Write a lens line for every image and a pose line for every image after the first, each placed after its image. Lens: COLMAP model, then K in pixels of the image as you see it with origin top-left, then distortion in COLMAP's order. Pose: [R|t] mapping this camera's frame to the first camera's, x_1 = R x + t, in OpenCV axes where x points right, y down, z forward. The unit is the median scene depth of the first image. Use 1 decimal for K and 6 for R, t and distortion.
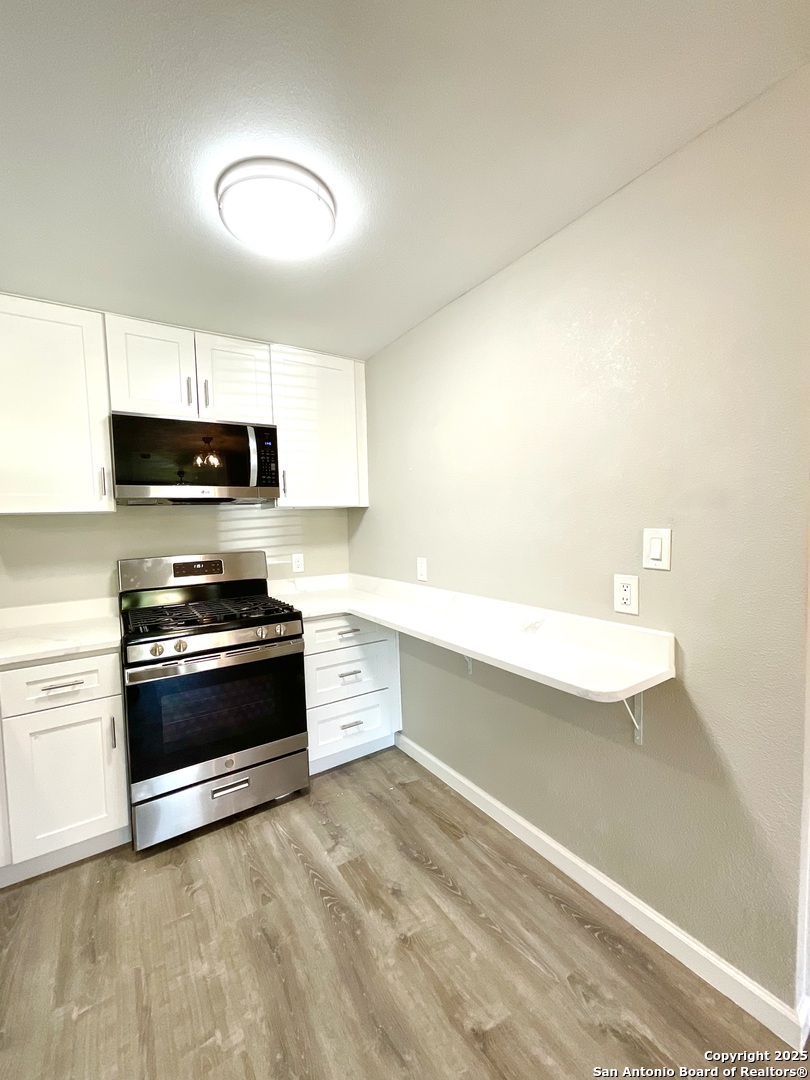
lens RADIAL K [[435.4, 0, 400.6], [0, 435.4, 539.4], [0, 0, 1]] dist [-0.005296, 0.000508]
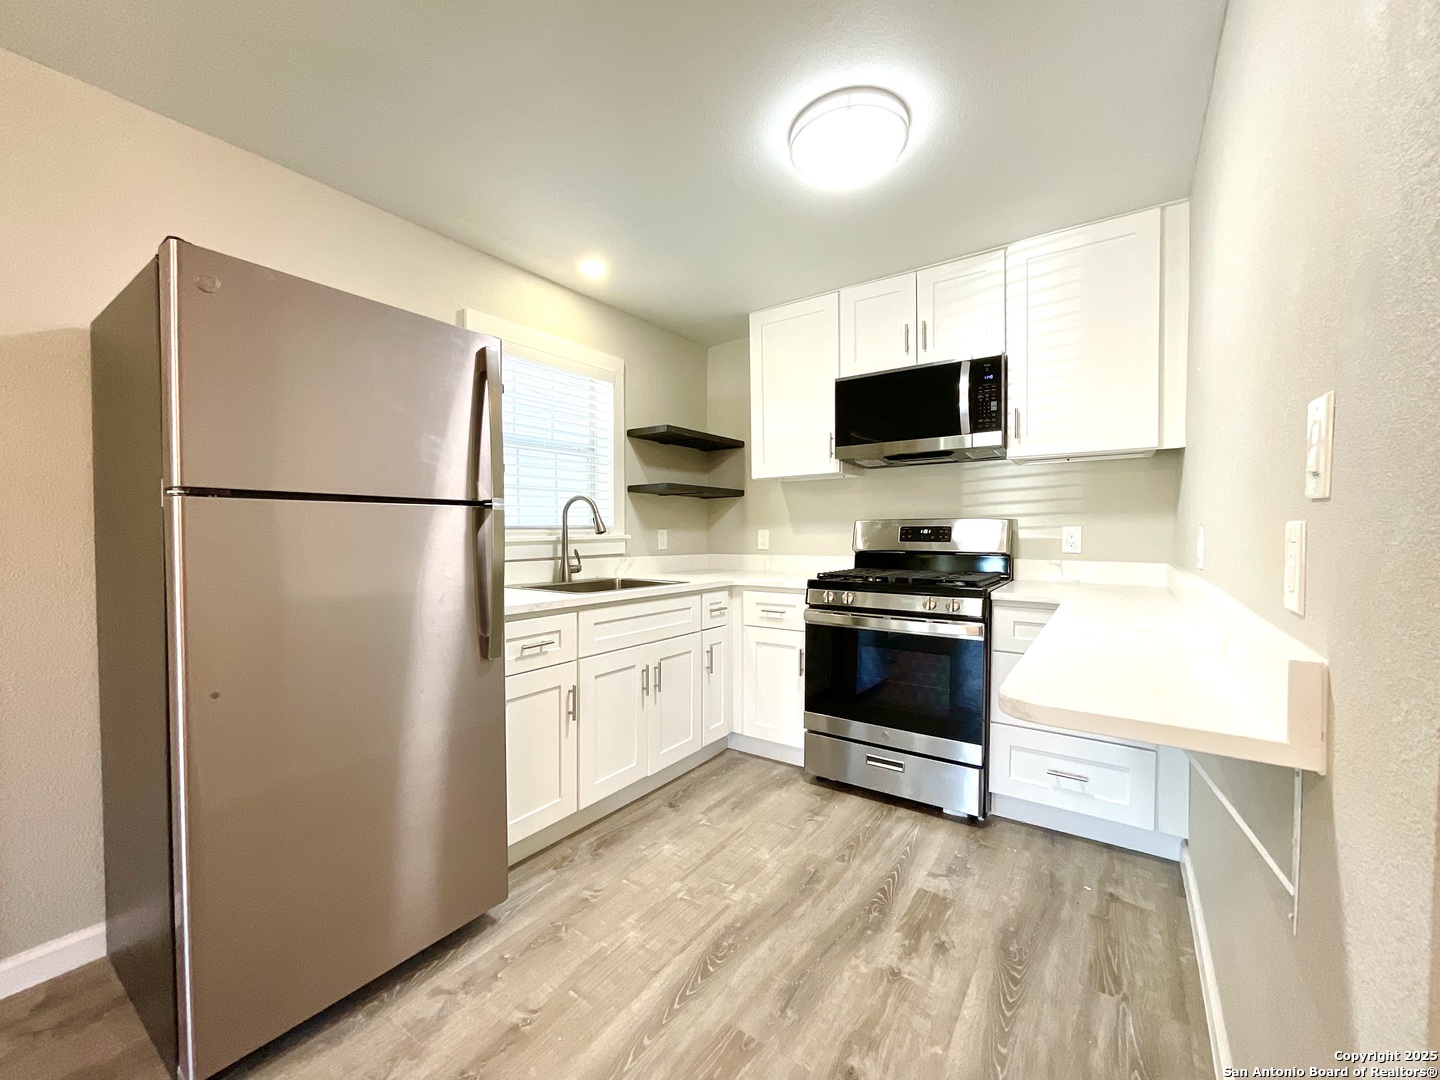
lens RADIAL K [[580.5, 0, 717.3], [0, 580.5, 540.7], [0, 0, 1]] dist [-0.005296, 0.000508]
pose [[0.365706, 0.046970, -0.929544, 0.679877], [-0.048715, 0.998323, 0.031280, 0.089719], [0.929455, 0.033843, 0.367381, 0.224611]]
